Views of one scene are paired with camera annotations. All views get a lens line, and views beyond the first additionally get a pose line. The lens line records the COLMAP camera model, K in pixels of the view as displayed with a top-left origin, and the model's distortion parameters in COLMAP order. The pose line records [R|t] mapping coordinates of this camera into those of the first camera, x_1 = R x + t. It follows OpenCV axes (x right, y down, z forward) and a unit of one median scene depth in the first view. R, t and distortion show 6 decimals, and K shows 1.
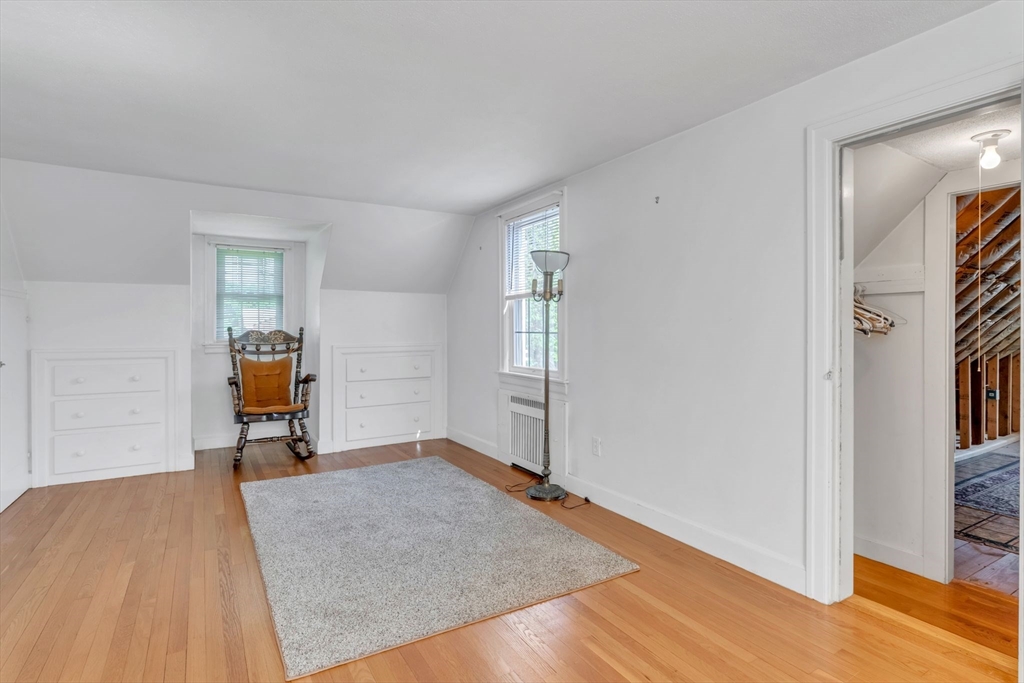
lens RADIAL K [[524.7, 0, 513.6], [0, 524.7, 330.9], [0, 0, 1]] dist [-0.020168, 0.009812]
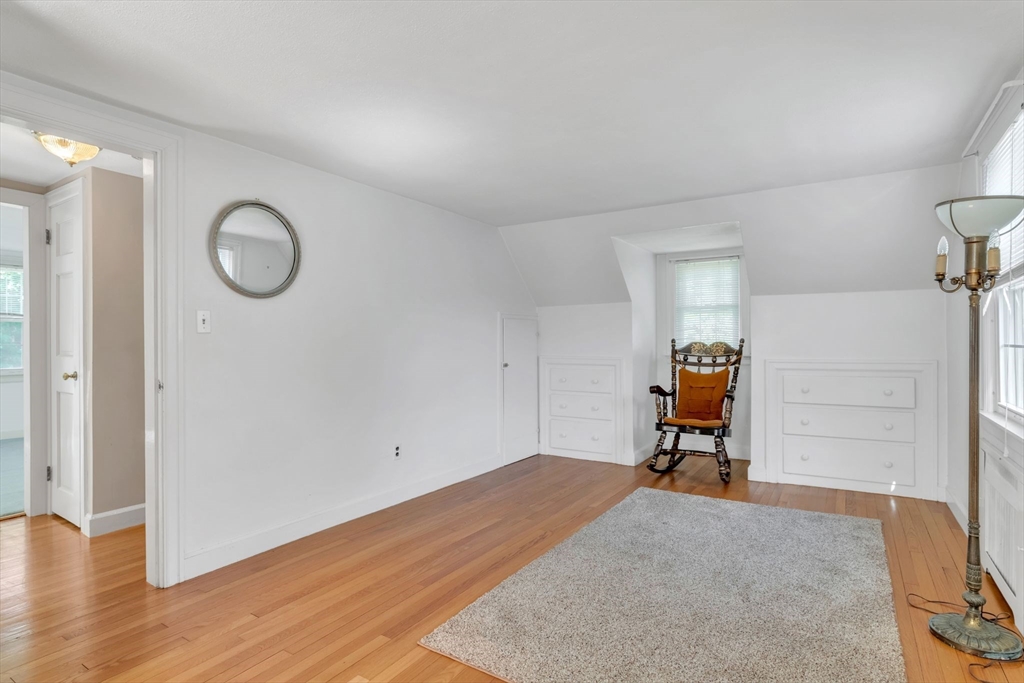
lens RADIAL K [[524.7, 0, 508.4], [0, 524.7, 339.5], [0, 0, 1]] dist [-0.020168, 0.009812]
pose [[0.445528, -0.003762, -0.895260, 0.282386], [-0.000013, 0.999991, -0.004209, -0.001911], [0.895268, 0.001887, 0.445524, 0.263111]]
